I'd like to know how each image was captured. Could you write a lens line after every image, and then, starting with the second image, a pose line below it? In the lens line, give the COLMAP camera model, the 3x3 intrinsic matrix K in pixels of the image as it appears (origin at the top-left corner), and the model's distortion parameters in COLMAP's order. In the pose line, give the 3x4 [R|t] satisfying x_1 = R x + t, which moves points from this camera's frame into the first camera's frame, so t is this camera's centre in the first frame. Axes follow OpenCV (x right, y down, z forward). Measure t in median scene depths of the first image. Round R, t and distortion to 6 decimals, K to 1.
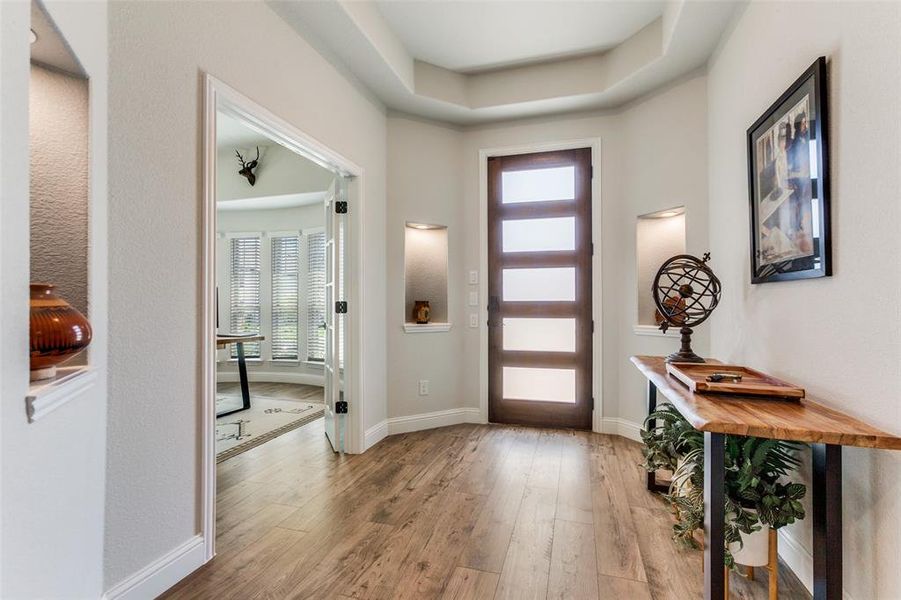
lens RADIAL K [[405.9, 0, 450.5], [0, 405.9, 300.0], [0, 0, 1]] dist [-0.001183, 0.001026]
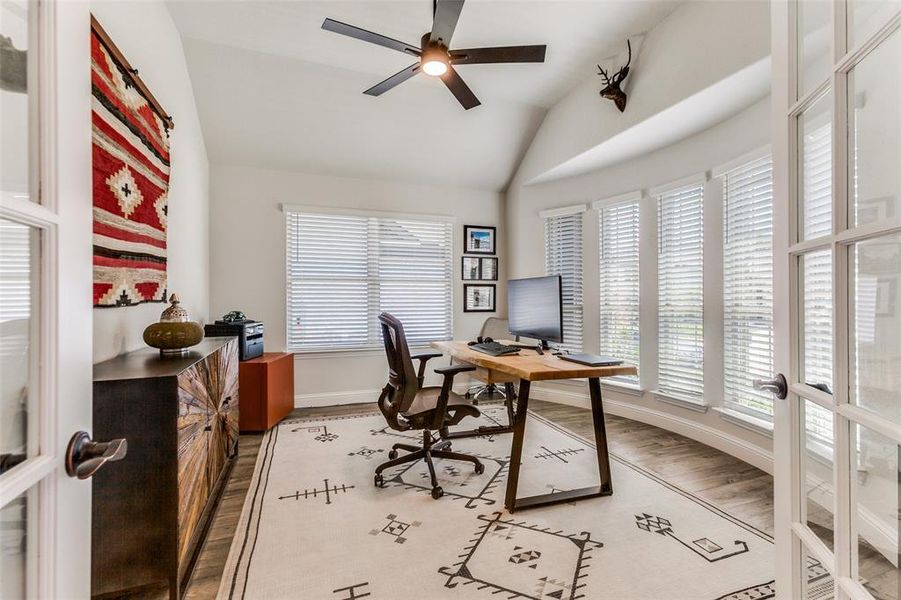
lens RADIAL K [[405.9, 0, 450.5], [0, 405.9, 300.0], [0, 0, 1]] dist [-0.001183, 0.001026]
pose [[0.619832, 0.007591, -0.784698, -0.169505], [0.011466, 0.999759, 0.018729, -0.013902], [0.784651, -0.020606, 0.619595, 0.419574]]
